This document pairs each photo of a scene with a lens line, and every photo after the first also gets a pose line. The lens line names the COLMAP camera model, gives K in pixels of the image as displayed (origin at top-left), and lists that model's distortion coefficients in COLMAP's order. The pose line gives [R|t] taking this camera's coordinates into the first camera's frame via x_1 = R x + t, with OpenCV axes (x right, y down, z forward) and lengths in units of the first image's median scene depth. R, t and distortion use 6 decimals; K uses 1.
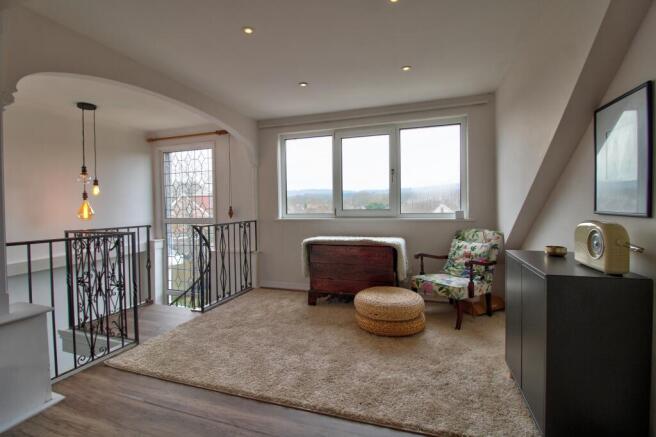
lens RADIAL K [[304.9, 0, 323.5], [0, 304.9, 214.3], [0, 0, 1]] dist [-0.010729, -0.007266]
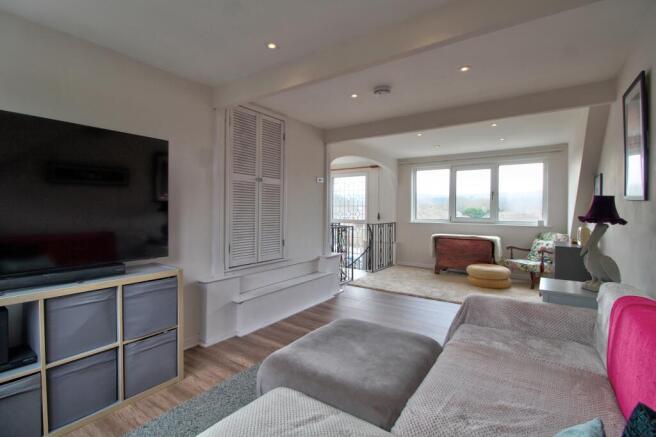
lens RADIAL K [[304.9, 0, 322.2], [0, 304.9, 211.8], [0, 0, 1]] dist [-0.010729, -0.007266]
pose [[0.957344, 0.024250, -0.287931, -0.164166], [-0.029946, 0.999433, -0.015394, 0.000760], [0.287395, 0.023359, 0.957527, -0.761838]]
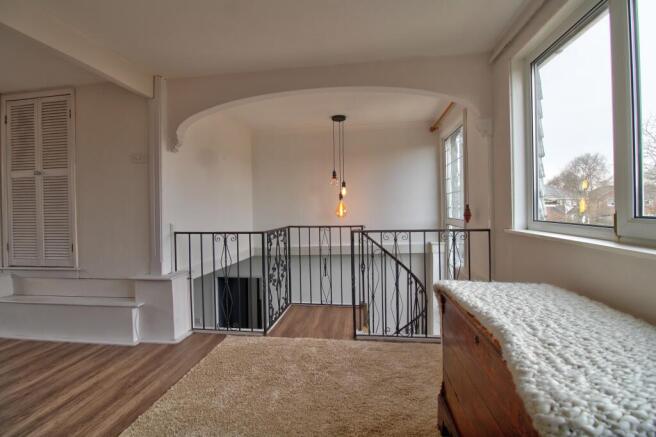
lens RADIAL K [[304.9, 0, 326.5], [0, 304.9, 212.2], [0, 0, 1]] dist [-0.010729, -0.007266]
pose [[0.195422, 0.023516, -0.980437, 0.349307], [-0.009703, 0.999710, 0.022045, -0.026762], [0.980671, 0.005205, 0.195593, 0.731186]]
